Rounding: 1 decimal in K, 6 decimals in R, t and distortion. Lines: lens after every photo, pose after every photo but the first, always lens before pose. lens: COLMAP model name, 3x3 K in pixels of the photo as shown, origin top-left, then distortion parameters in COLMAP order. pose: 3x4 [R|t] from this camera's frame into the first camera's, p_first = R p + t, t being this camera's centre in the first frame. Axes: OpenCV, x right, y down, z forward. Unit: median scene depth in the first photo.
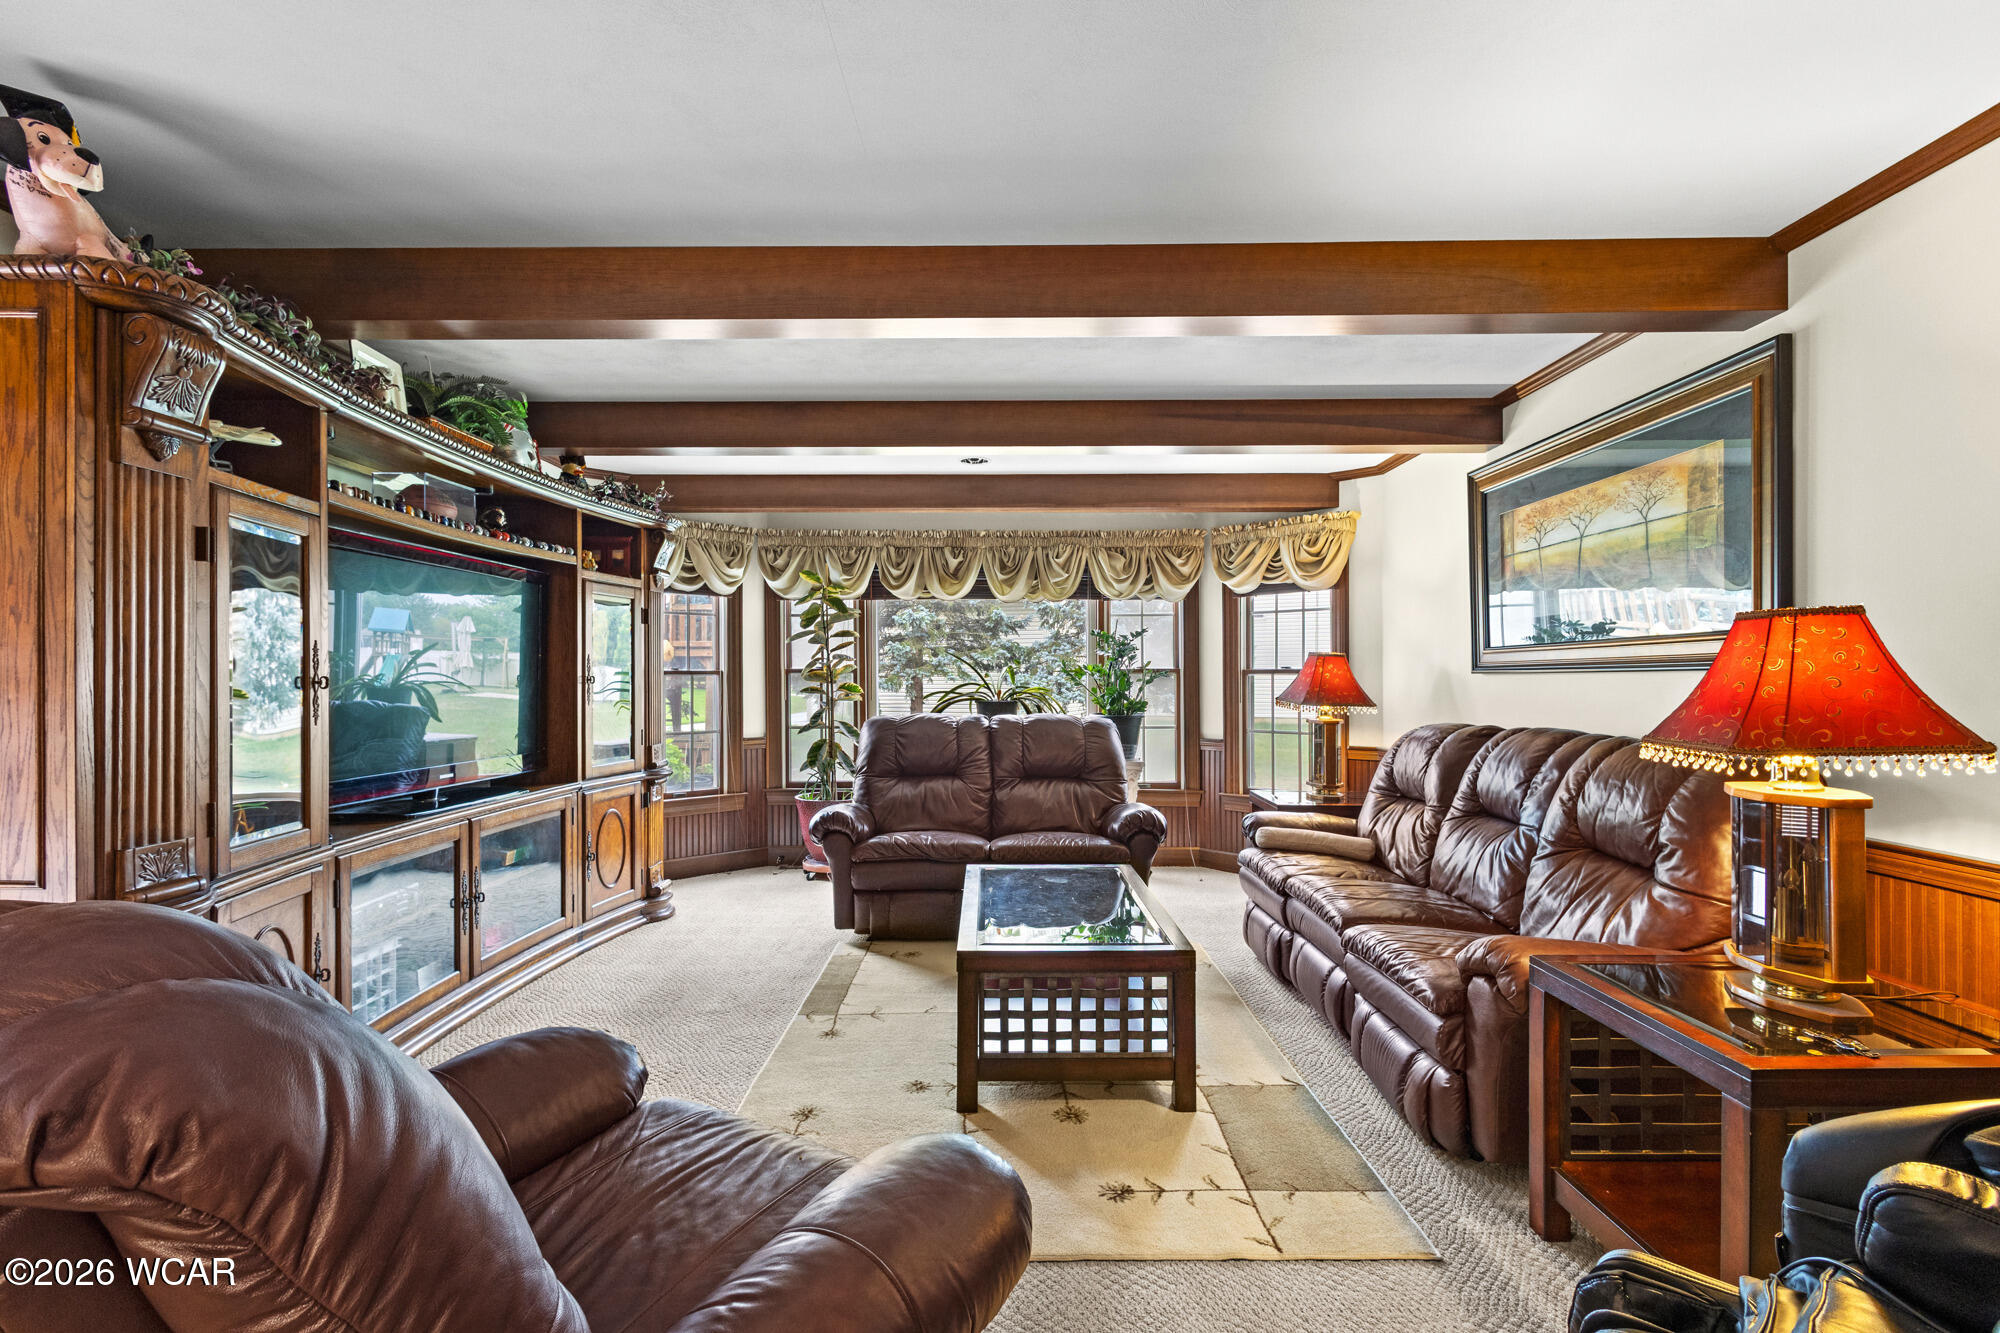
lens RADIAL K [[930.4, 0, 996.1], [0, 930.4, 674.6], [0, 0, 1]] dist [0.006223, -0.000005]
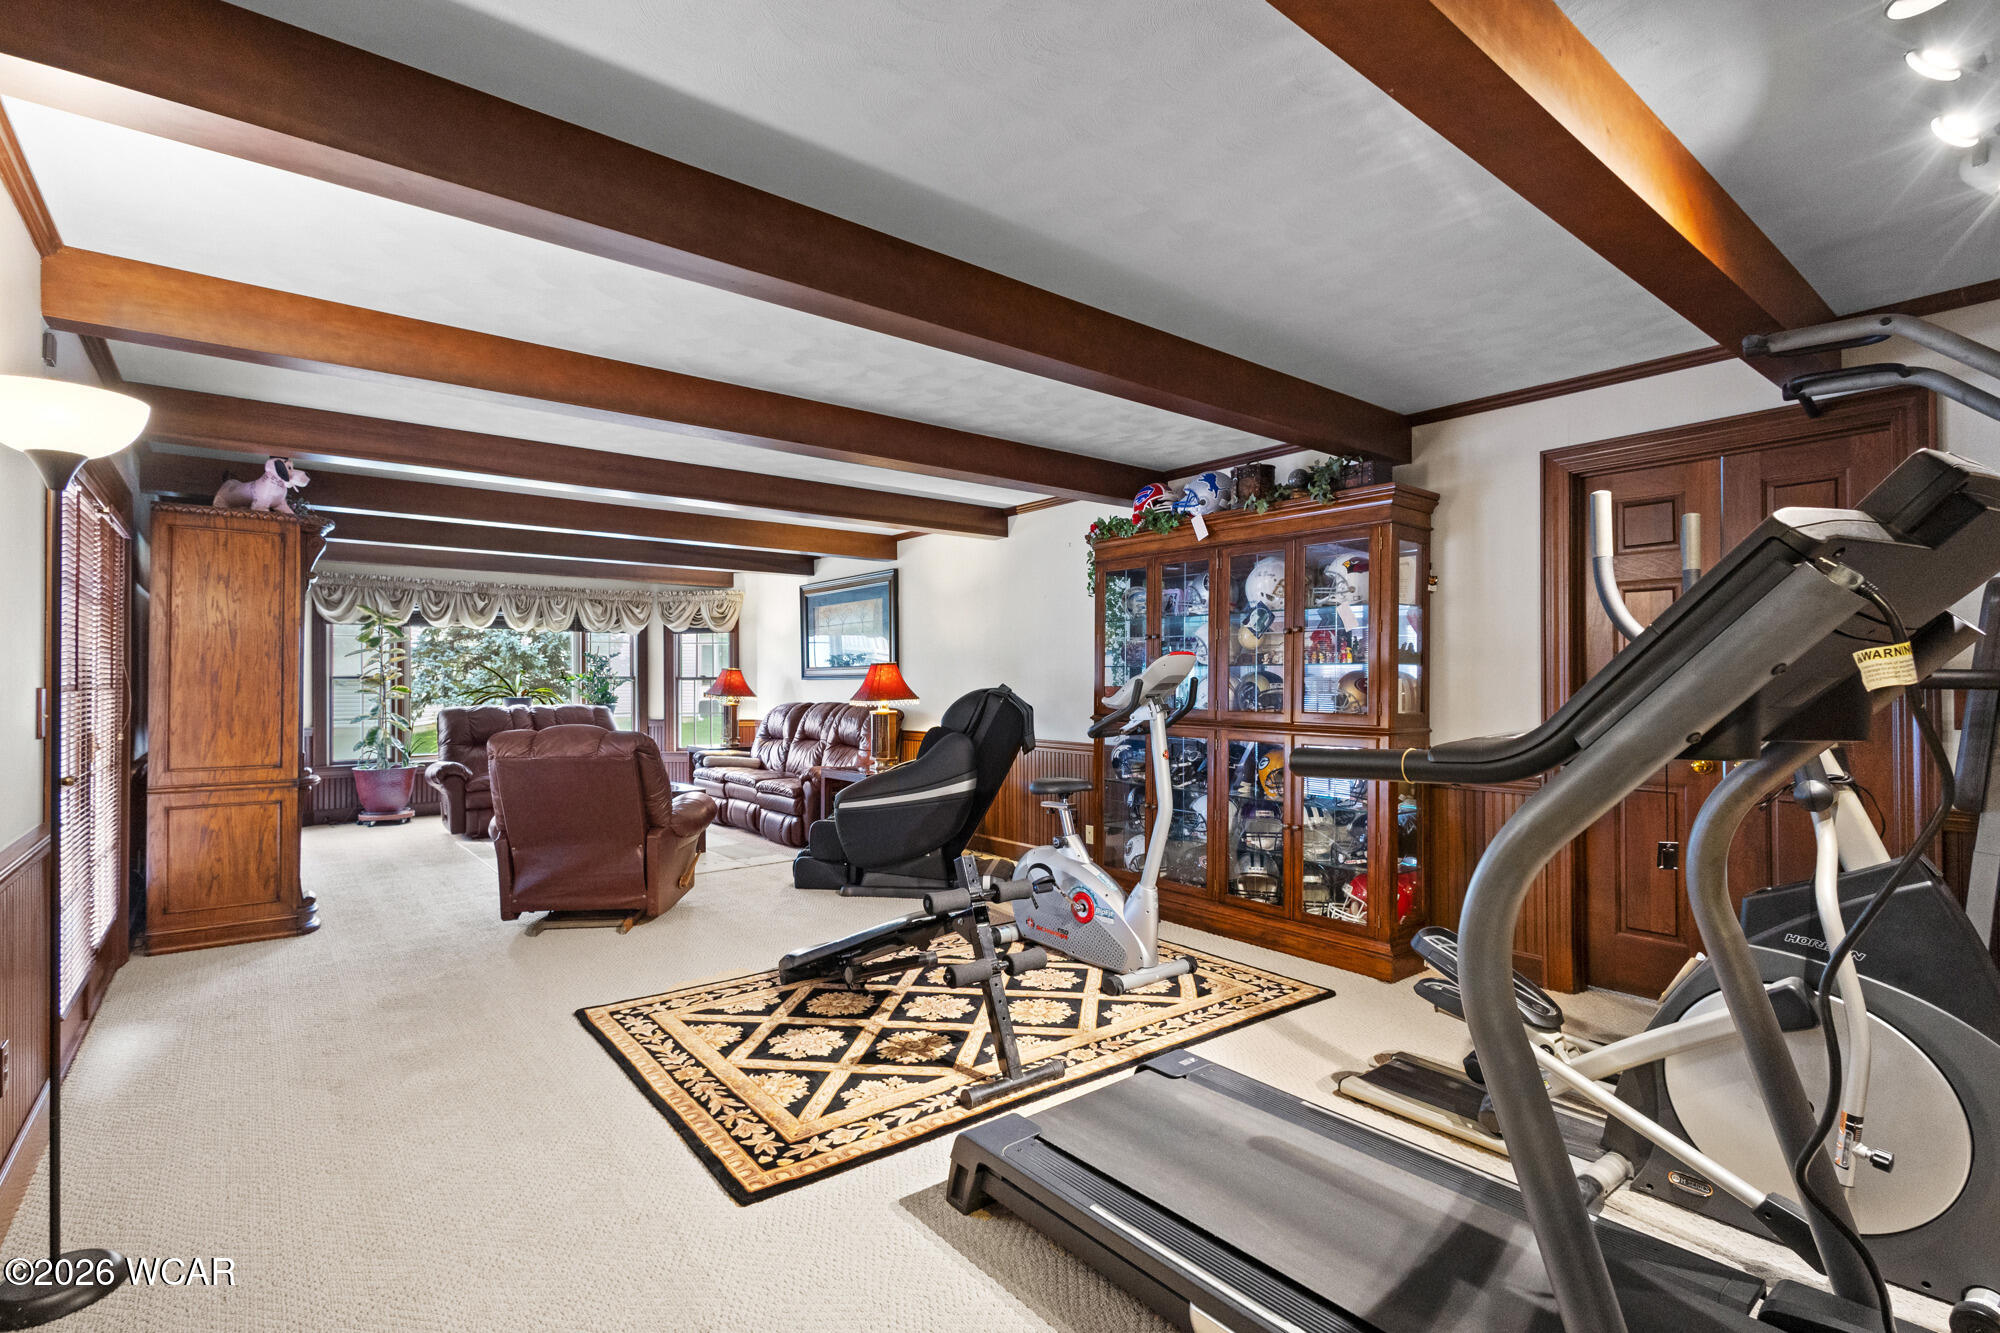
lens RADIAL K [[930.4, 0, 996.1], [0, 930.4, 674.6], [0, 0, 1]] dist [0.006223, -0.000005]
pose [[0.773842, 0.003390, 0.633369, -0.477856], [0.000142, 0.999985, -0.005526, -0.001200], [-0.633378, 0.004366, 0.773830, -0.899694]]
